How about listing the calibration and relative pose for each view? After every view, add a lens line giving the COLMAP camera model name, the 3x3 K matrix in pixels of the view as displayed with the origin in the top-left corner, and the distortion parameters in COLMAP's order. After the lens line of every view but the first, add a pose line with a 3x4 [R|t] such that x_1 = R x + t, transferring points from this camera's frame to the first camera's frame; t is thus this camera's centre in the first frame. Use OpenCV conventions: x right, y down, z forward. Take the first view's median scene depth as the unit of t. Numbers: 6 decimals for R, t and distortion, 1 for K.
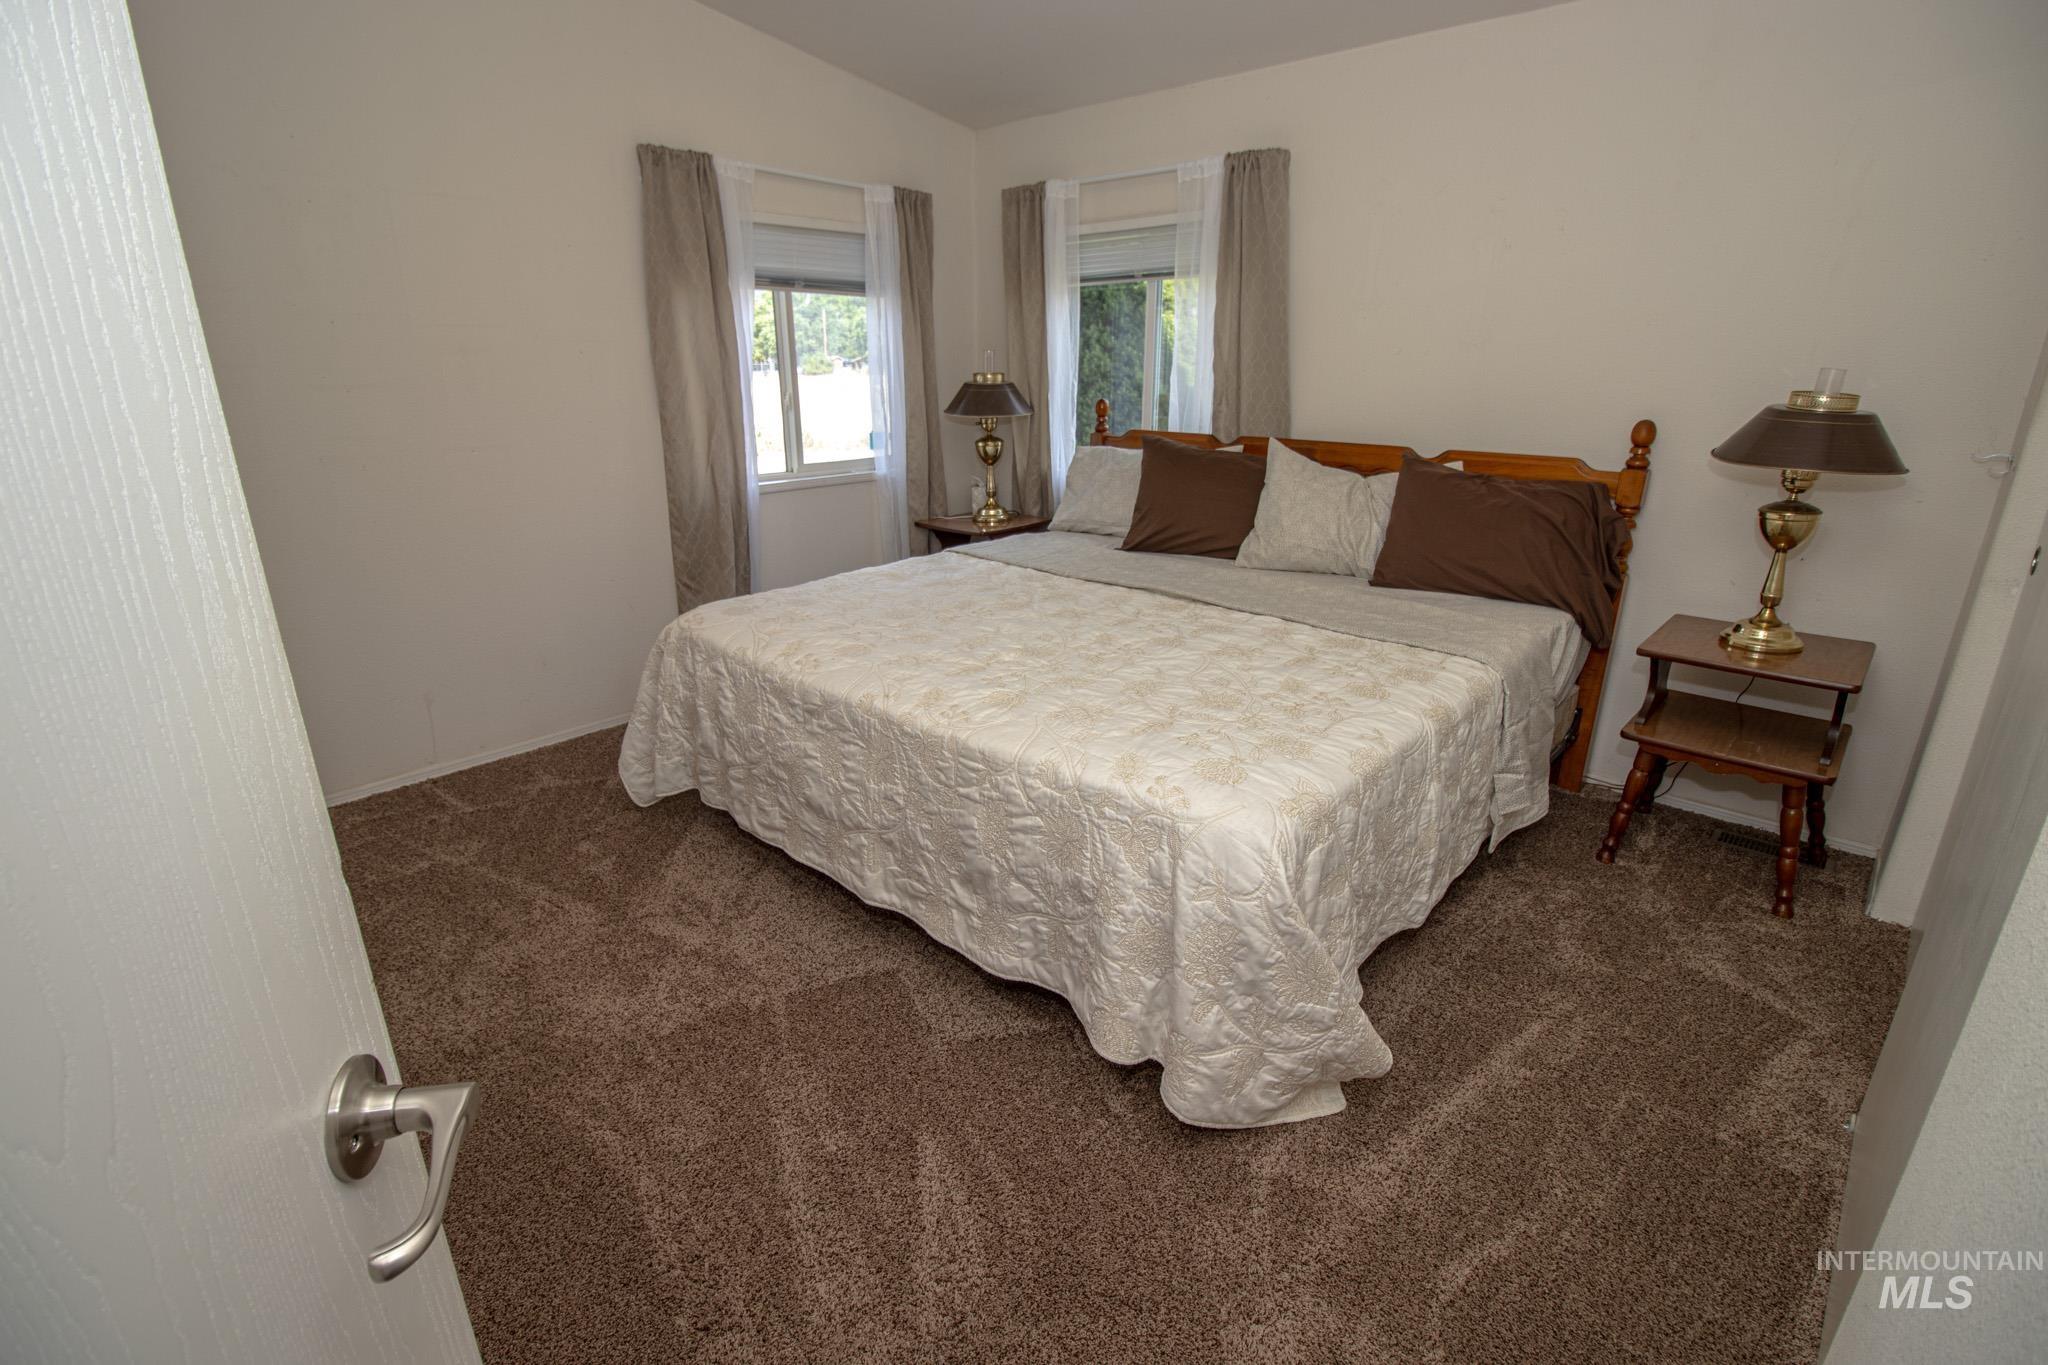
lens RADIAL K [[947.6, 0, 977.7], [0, 947.6, 676.9], [0, 0, 1]] dist [-0.002716, -0.011813]
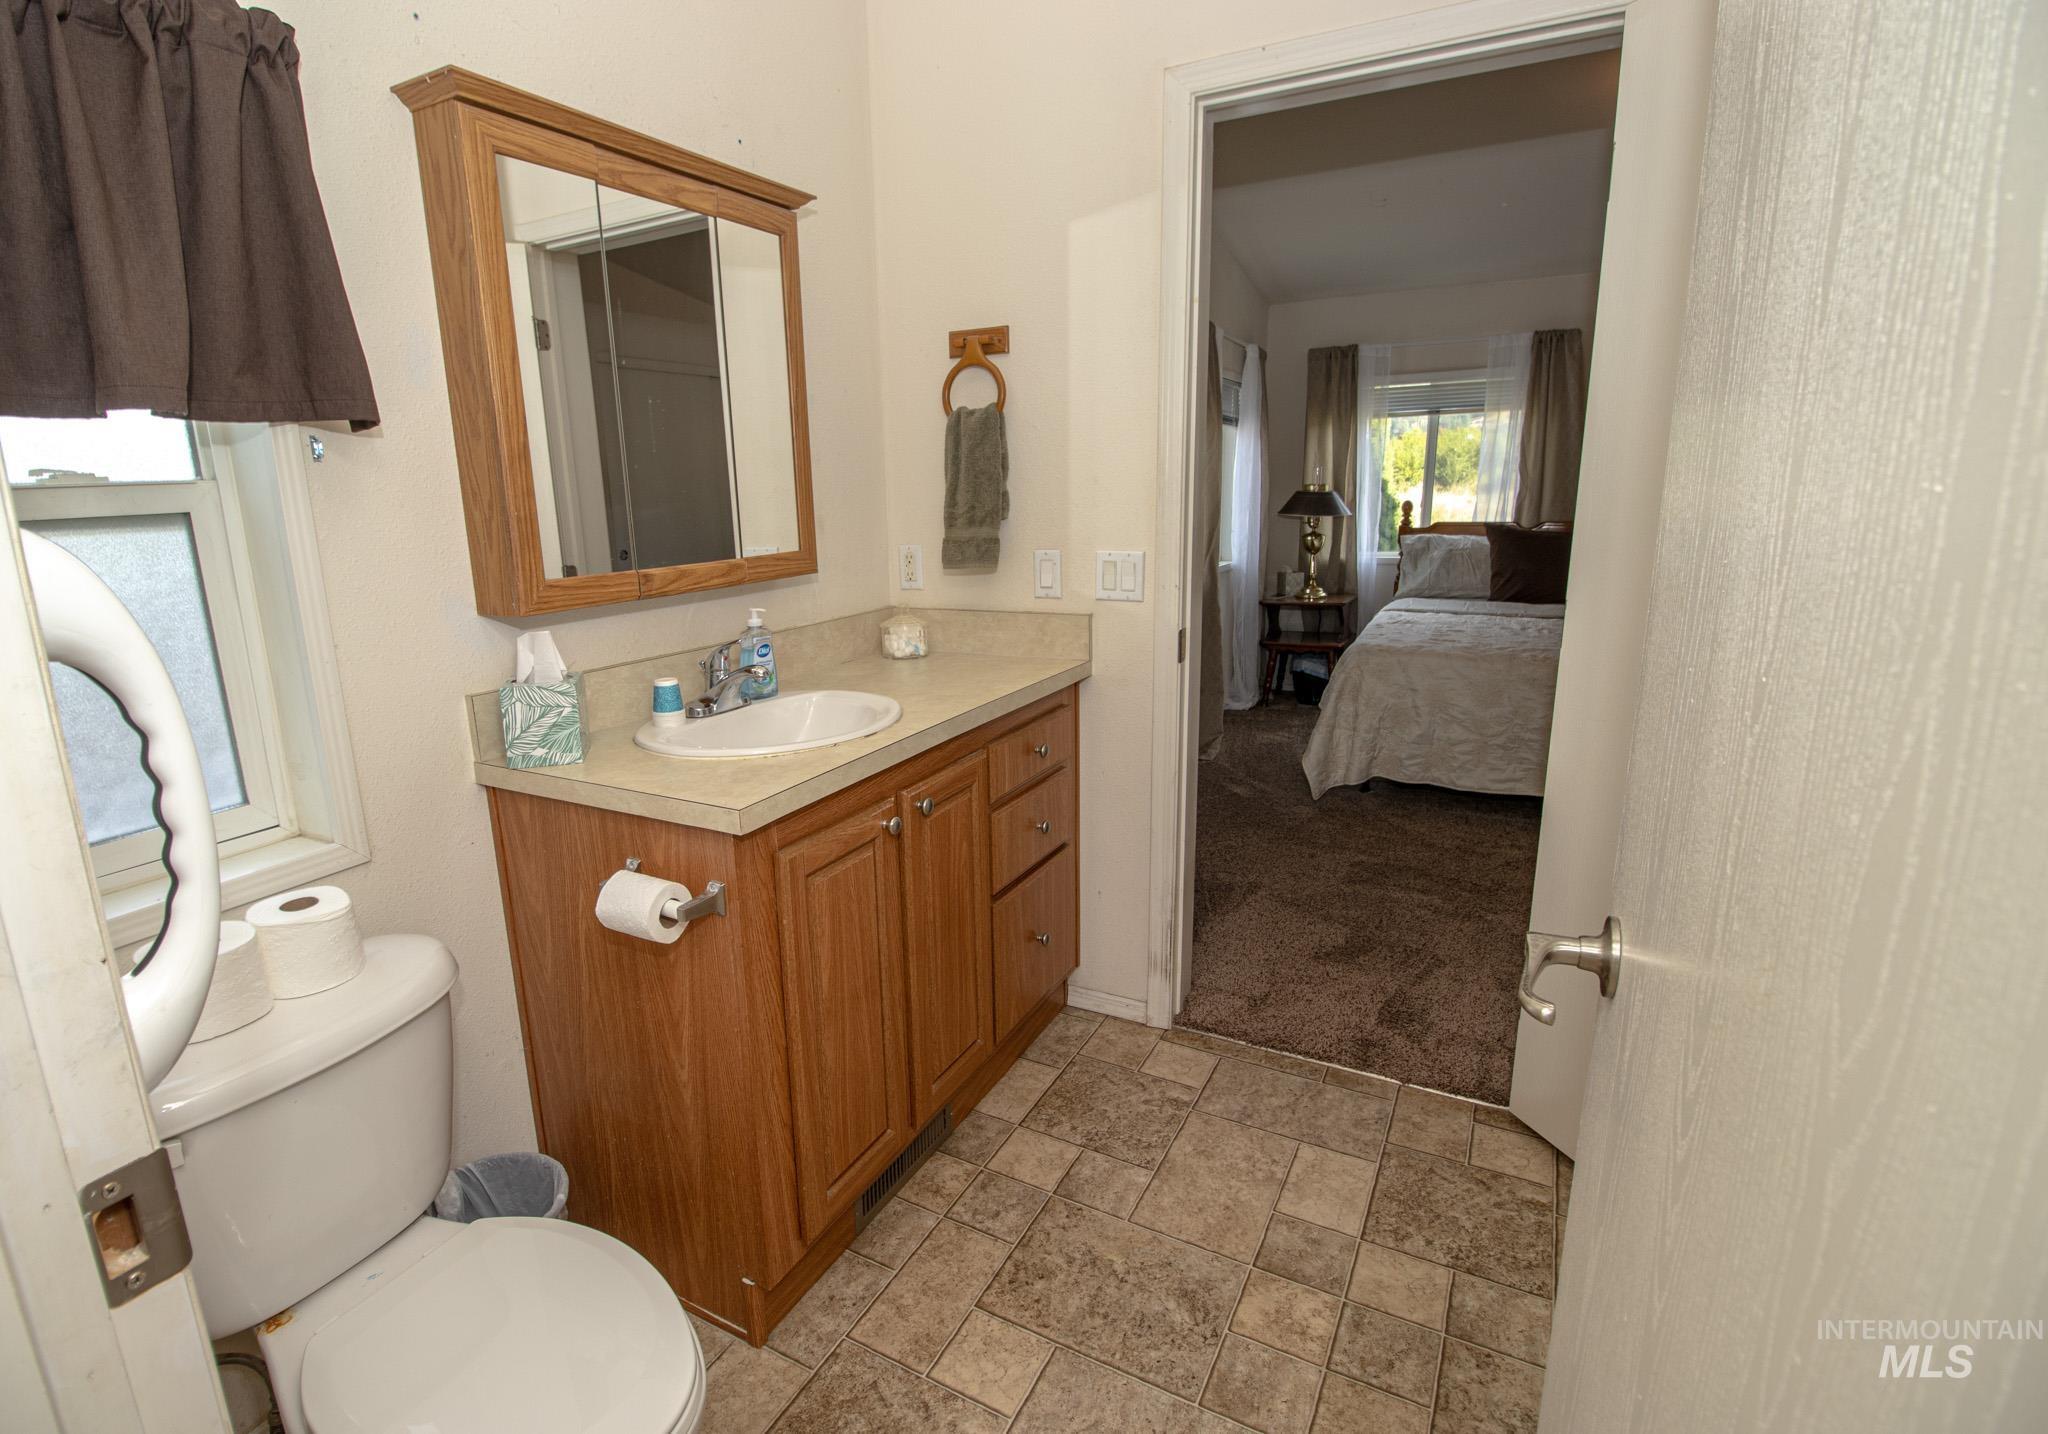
lens RADIAL K [[1035.6, 0, 966.4], [0, 1035.6, 657.7], [0, 0, 1]] dist [-0.003761, -0.001293]
pose [[0.968896, -0.050066, 0.242352, -1.223385], [0.088528, 0.984636, -0.150516, 0.123678], [-0.231093, 0.167289, 0.958442, -0.294864]]
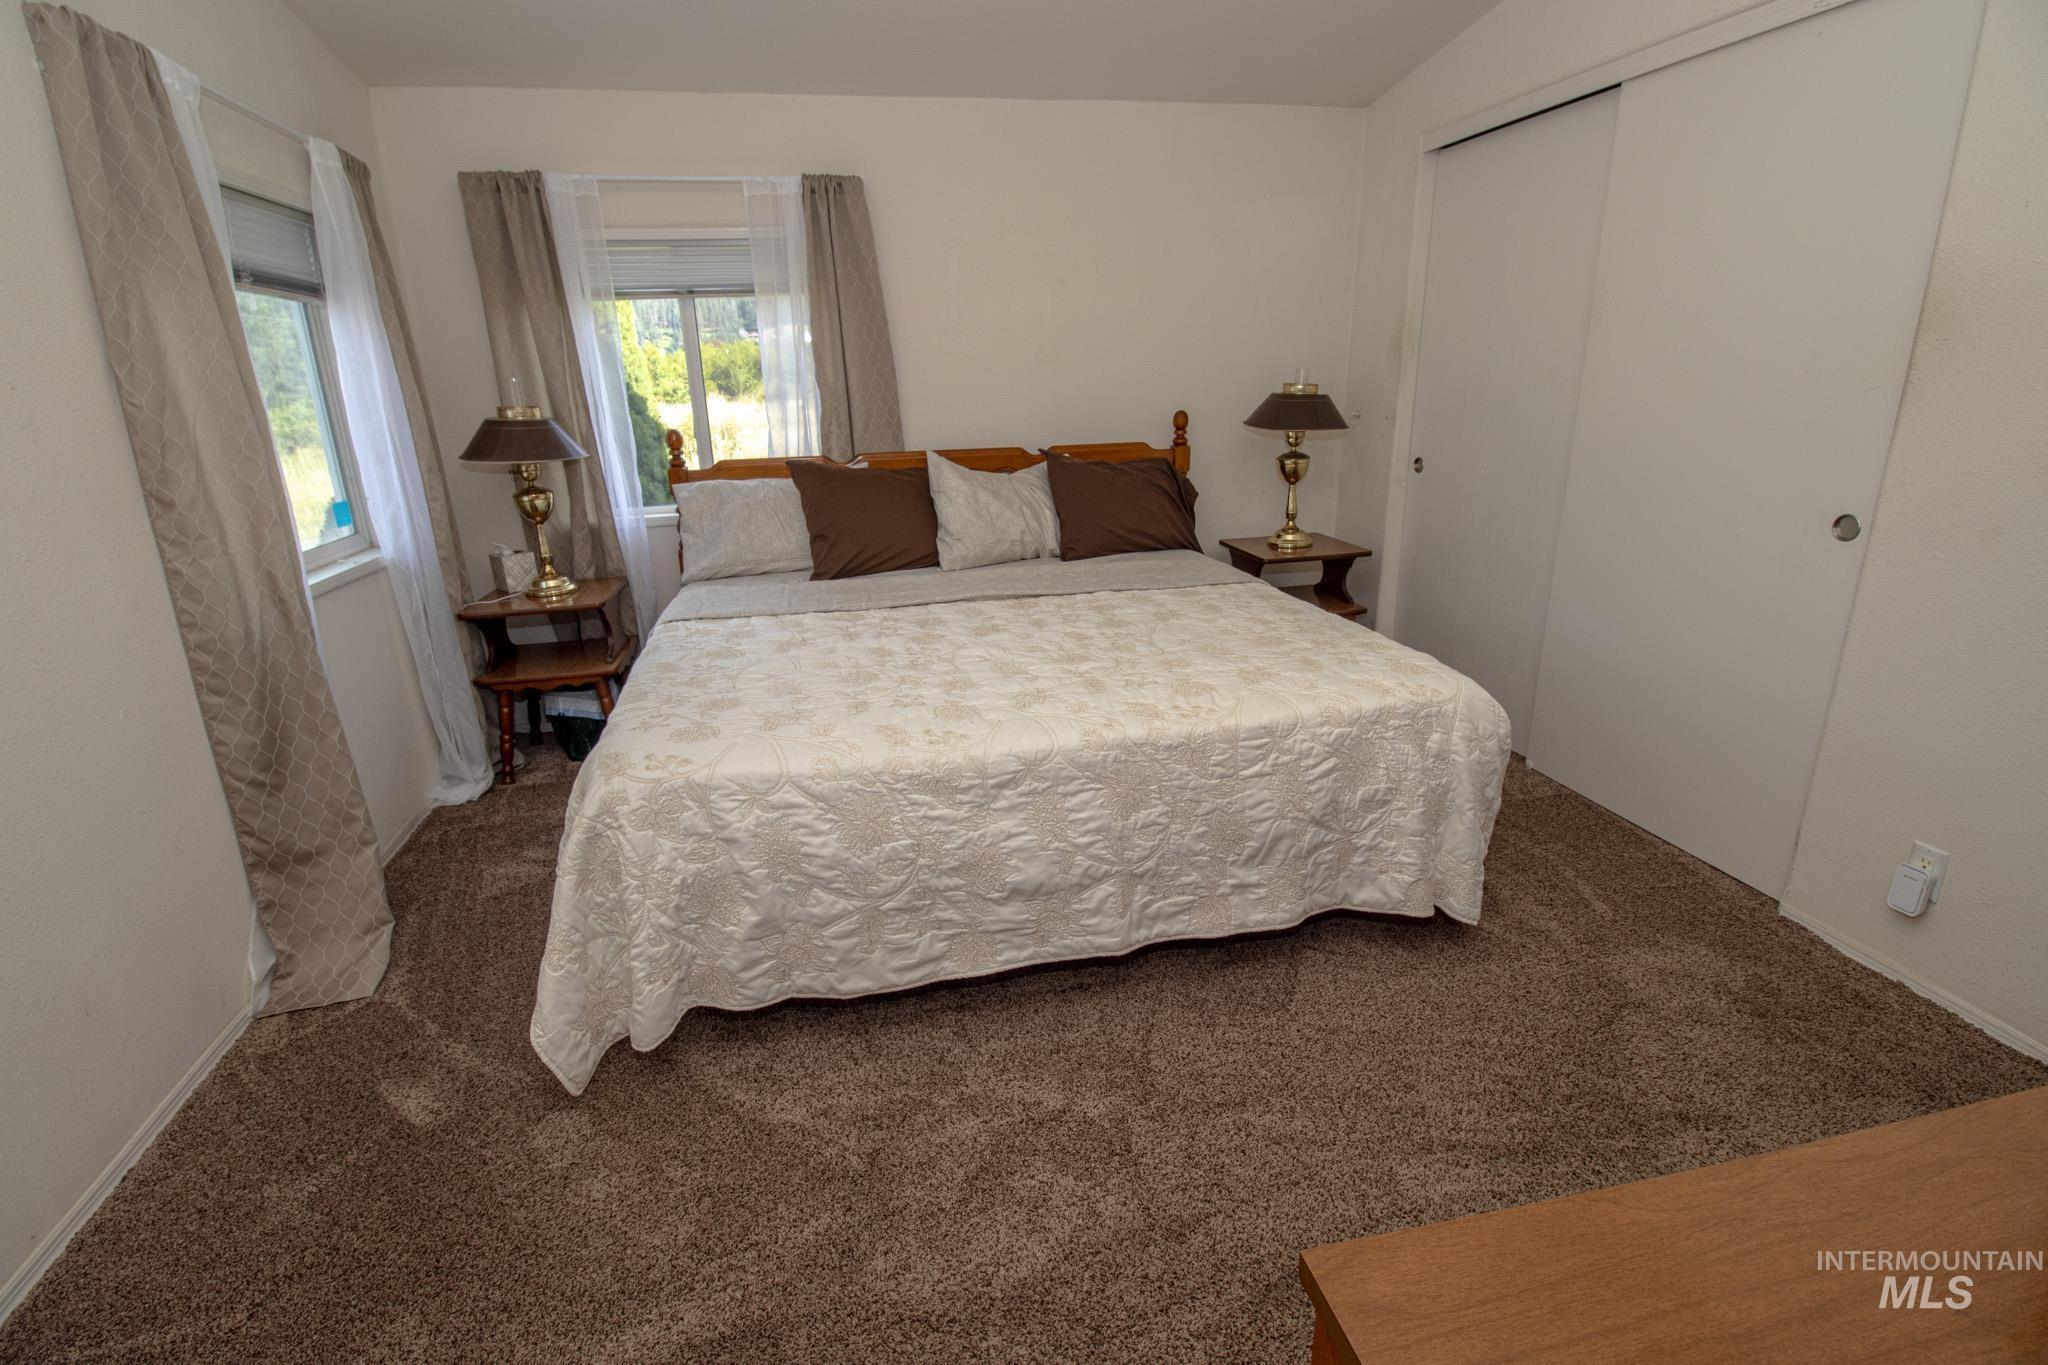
lens RADIAL K [[947.6, 0, 1036.2], [0, 947.6, 679.2], [0, 0, 1]] dist [-0.002716, -0.011813]
pose [[0.557212, -0.264425, 0.787143, -0.642321], [0.292758, 0.949632, 0.111769, -0.109983], [-0.777051, 0.168163, 0.606559, 0.368448]]
